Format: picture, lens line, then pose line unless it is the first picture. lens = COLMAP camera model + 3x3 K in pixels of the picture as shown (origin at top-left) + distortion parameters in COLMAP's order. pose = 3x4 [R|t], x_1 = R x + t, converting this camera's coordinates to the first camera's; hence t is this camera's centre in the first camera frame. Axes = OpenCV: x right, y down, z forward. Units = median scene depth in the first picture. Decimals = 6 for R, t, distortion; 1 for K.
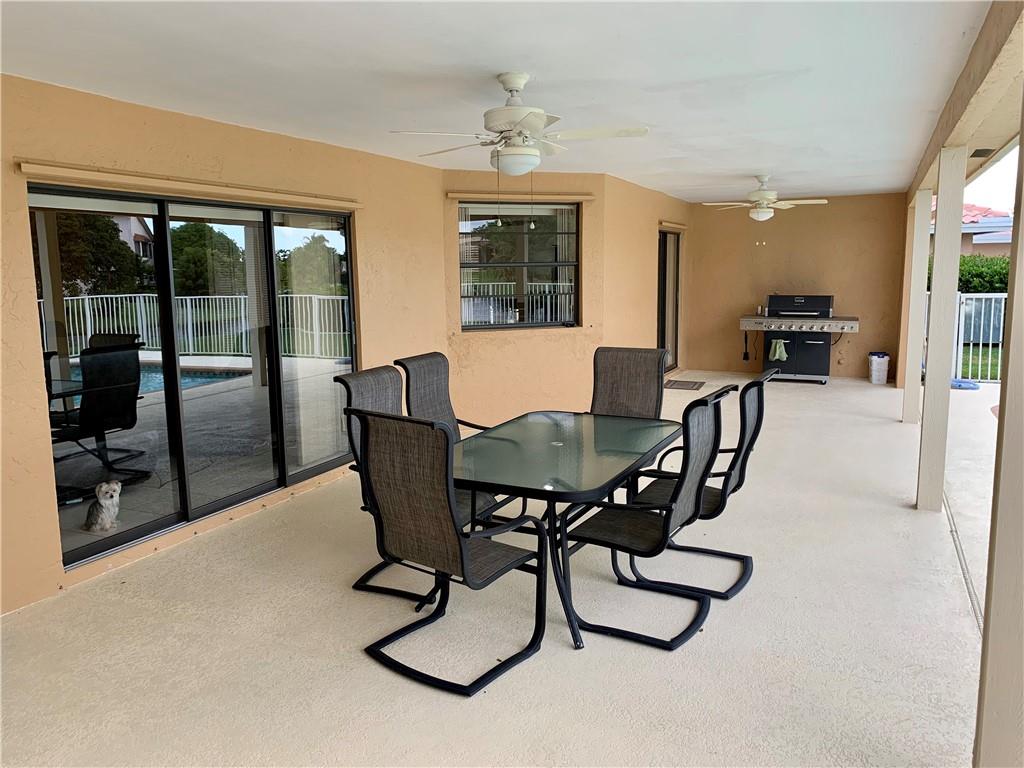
lens RADIAL K [[773.7, 0, 512.7], [0, 773.7, 368.5], [0, 0, 1]] dist [0.068741, -0.000245]
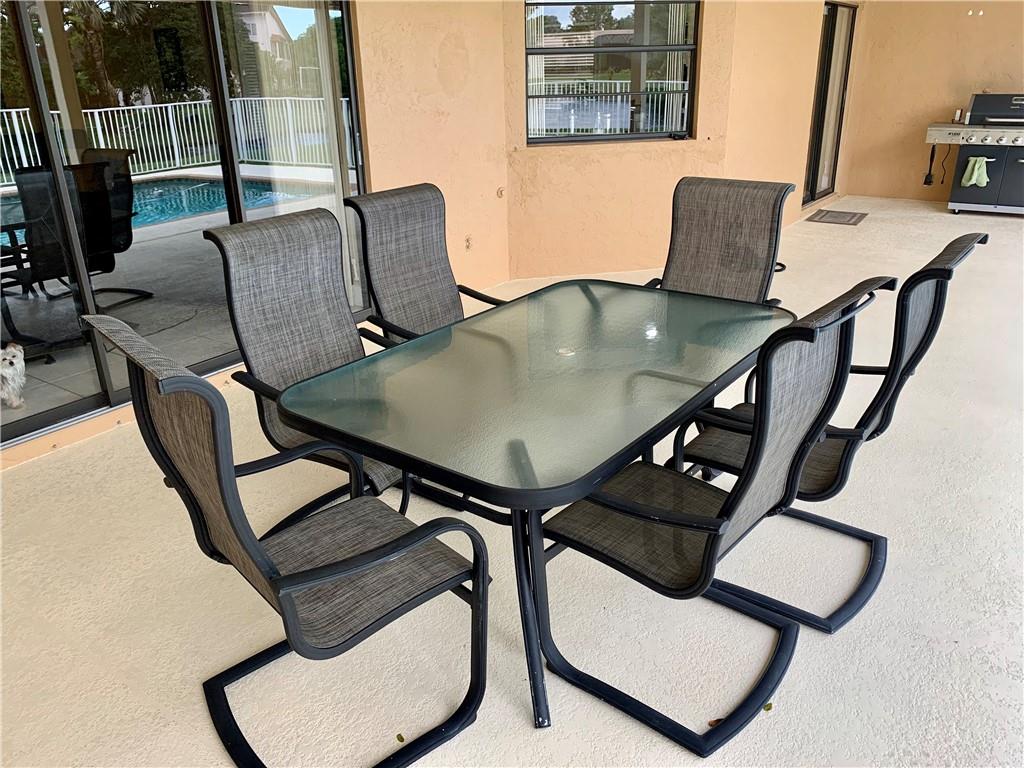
lens RADIAL K [[794.0, 0, 507.1], [0, 794.0, 375.1], [0, 0, 1]] dist [0.001229, 0.004857]
pose [[0.982703, 0.057647, -0.175987, 0.095566], [-0.013784, 0.970448, 0.240916, -0.025780], [0.184675, -0.234323, 0.954457, 0.314939]]
